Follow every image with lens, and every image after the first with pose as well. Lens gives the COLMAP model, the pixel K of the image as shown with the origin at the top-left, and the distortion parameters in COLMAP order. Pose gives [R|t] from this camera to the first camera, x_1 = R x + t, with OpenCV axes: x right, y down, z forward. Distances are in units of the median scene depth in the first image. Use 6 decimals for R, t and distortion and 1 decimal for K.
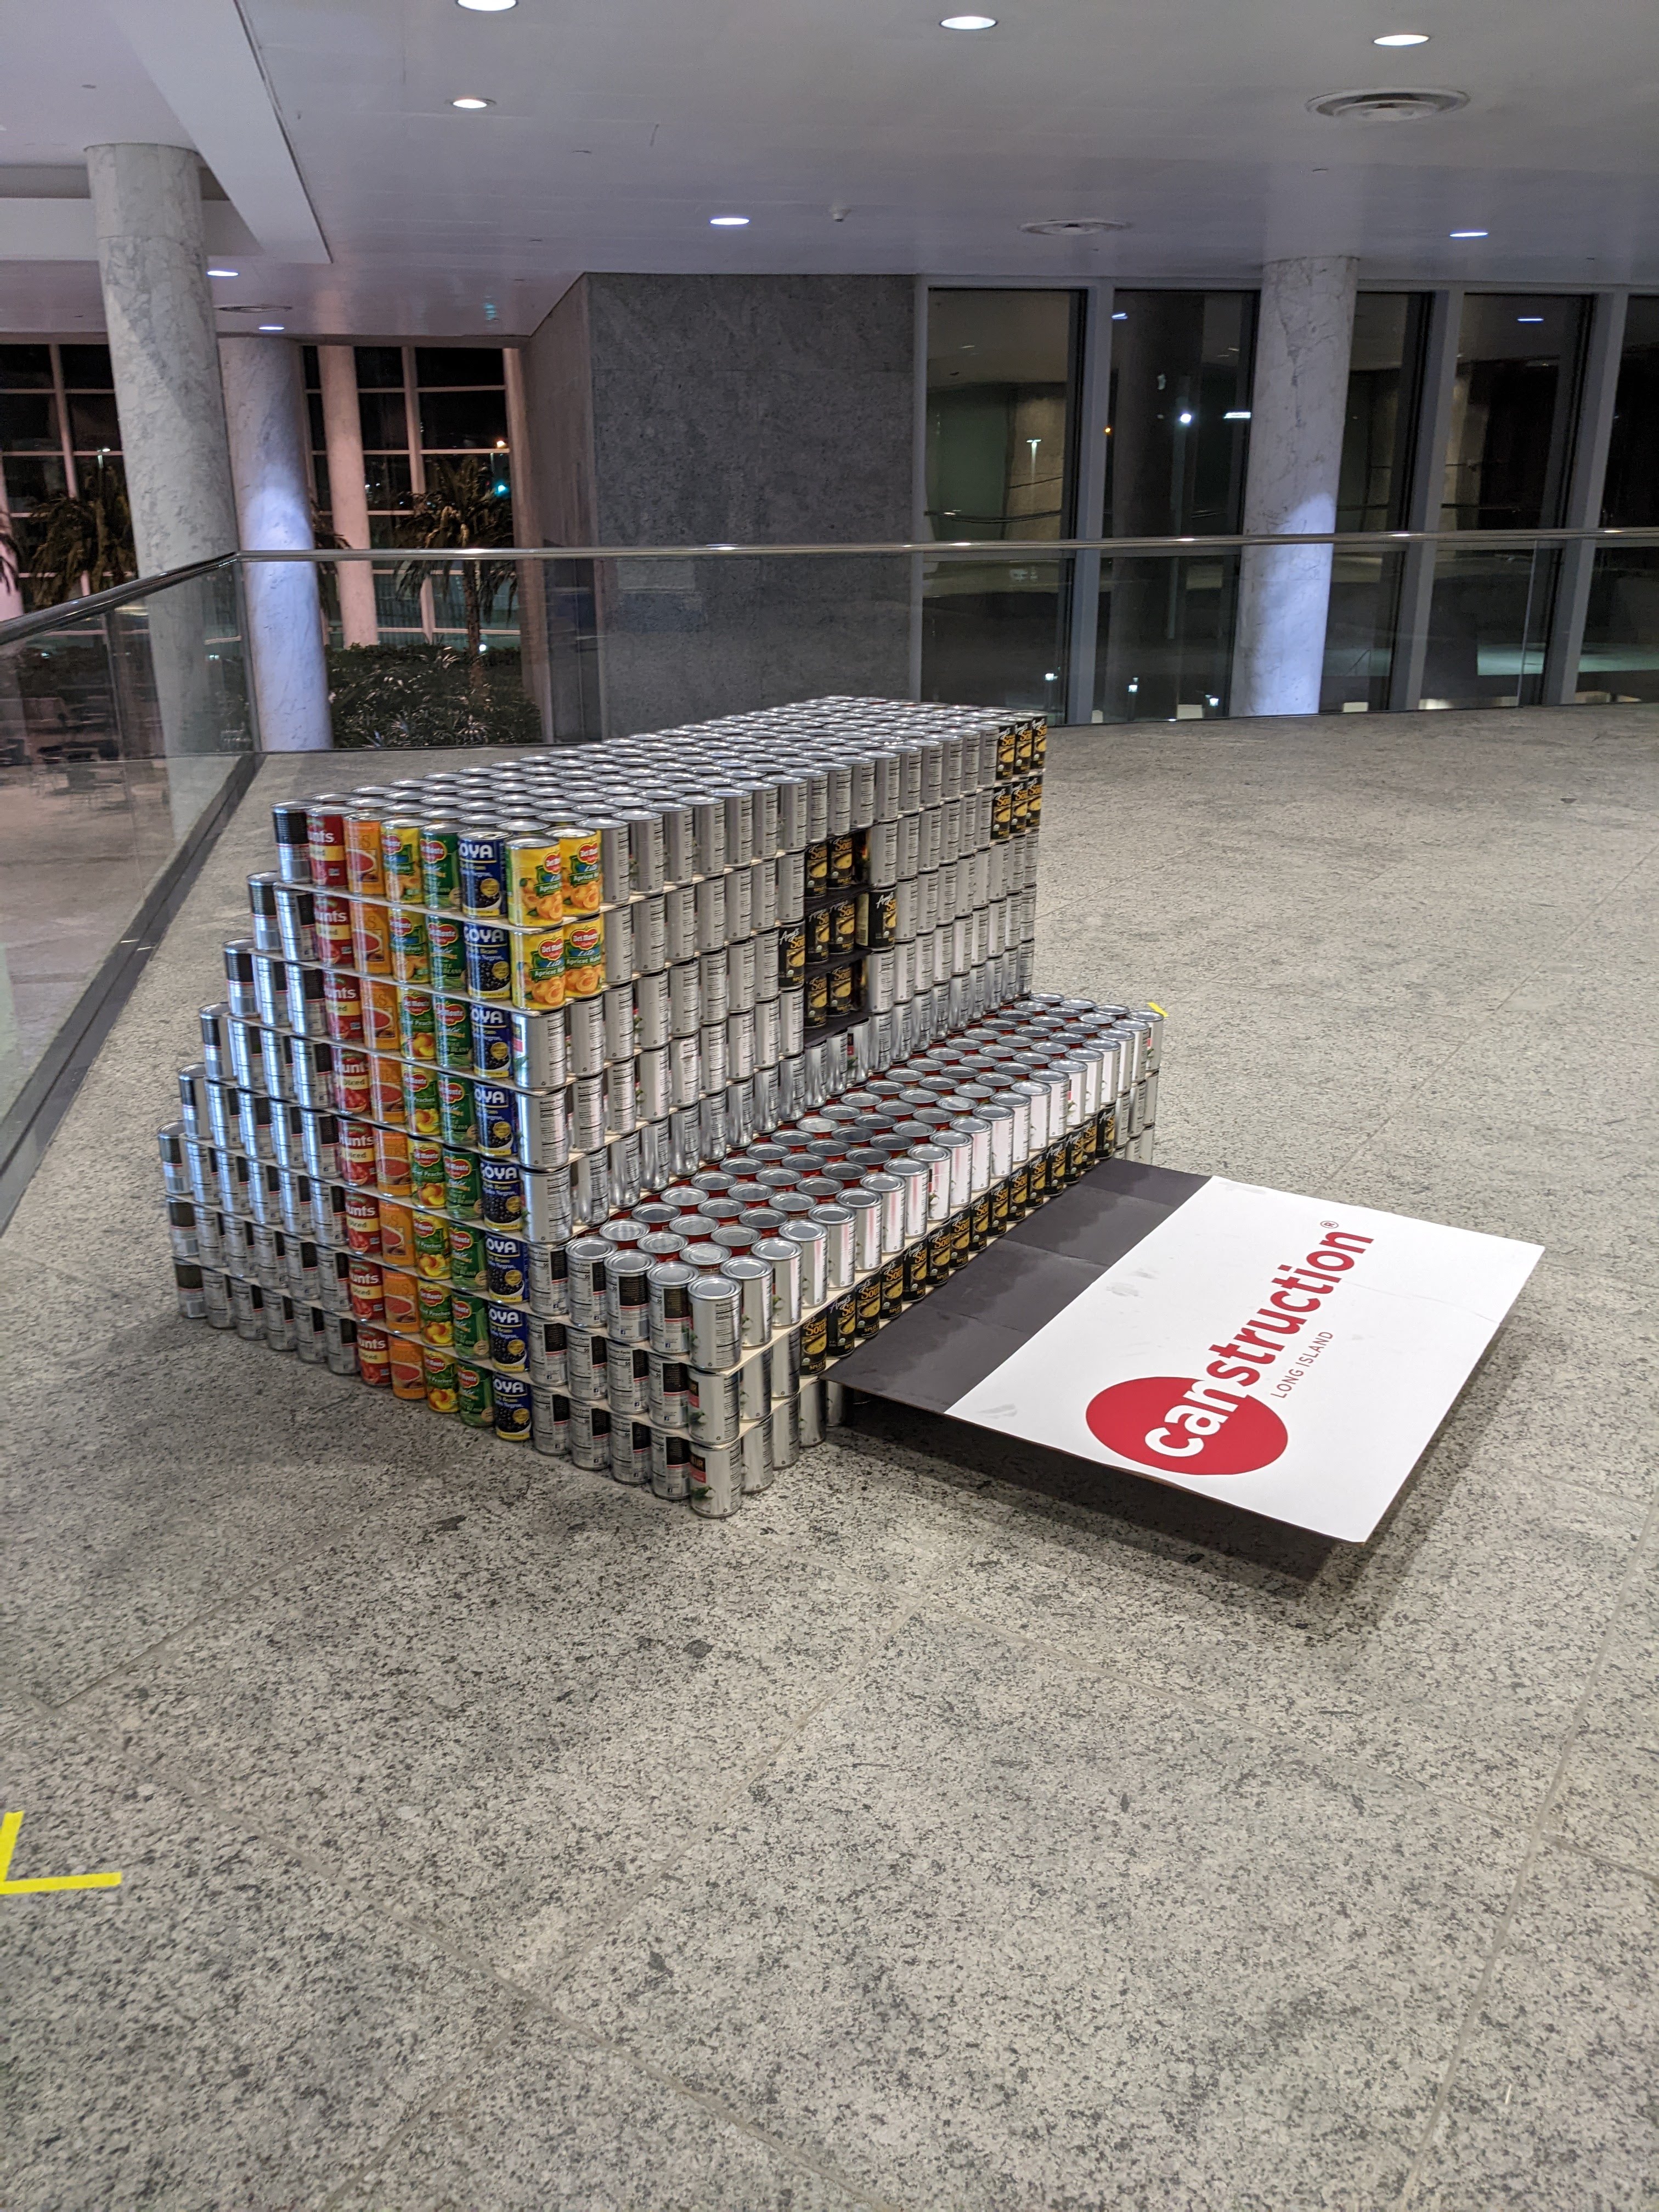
lens RADIAL K [[1751.8, 0, 819.0], [0, 1751.8, 1107.6], [0, 0, 1]] dist [0.046048, -0.063111]
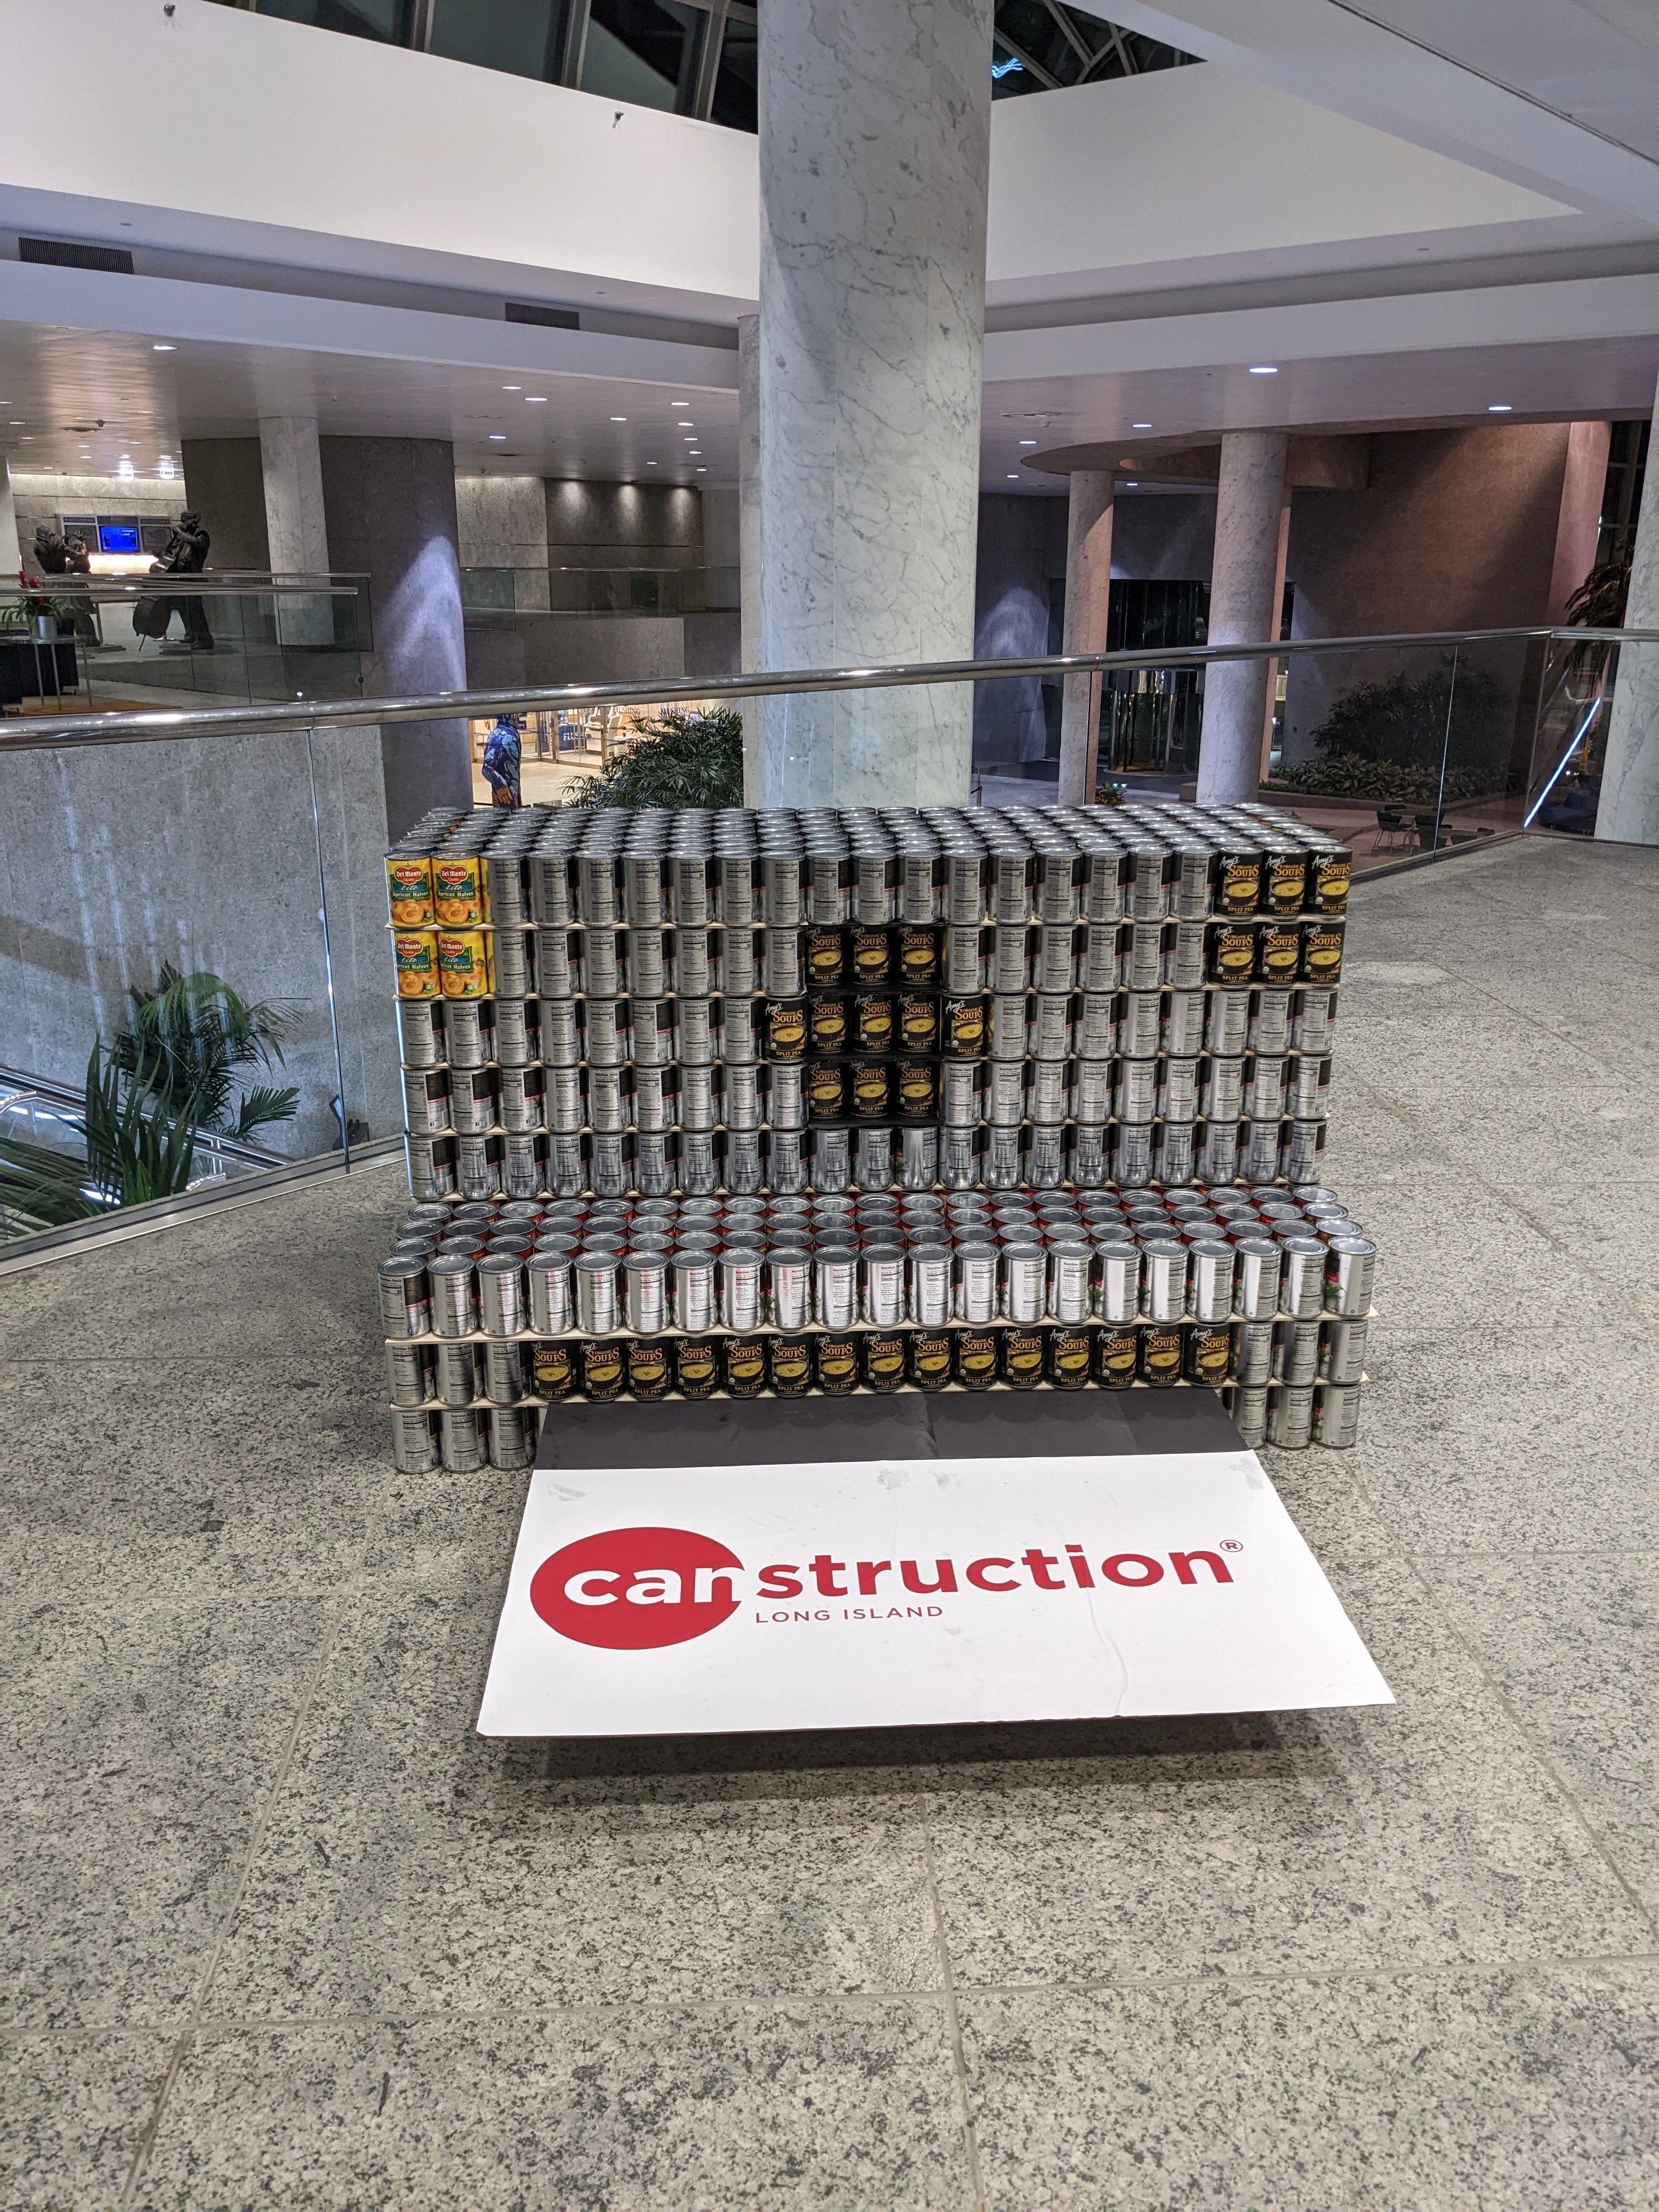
lens RADIAL K [[1751.8, 0, 819.0], [0, 1751.8, 1107.6], [0, 0, 1]] dist [0.046048, -0.063111]
pose [[0.591788, 0.251191, -0.765957, 0.867380], [-0.281318, 0.954823, 0.095779, -0.163707], [0.755412, 0.158797, 0.635717, 0.433642]]
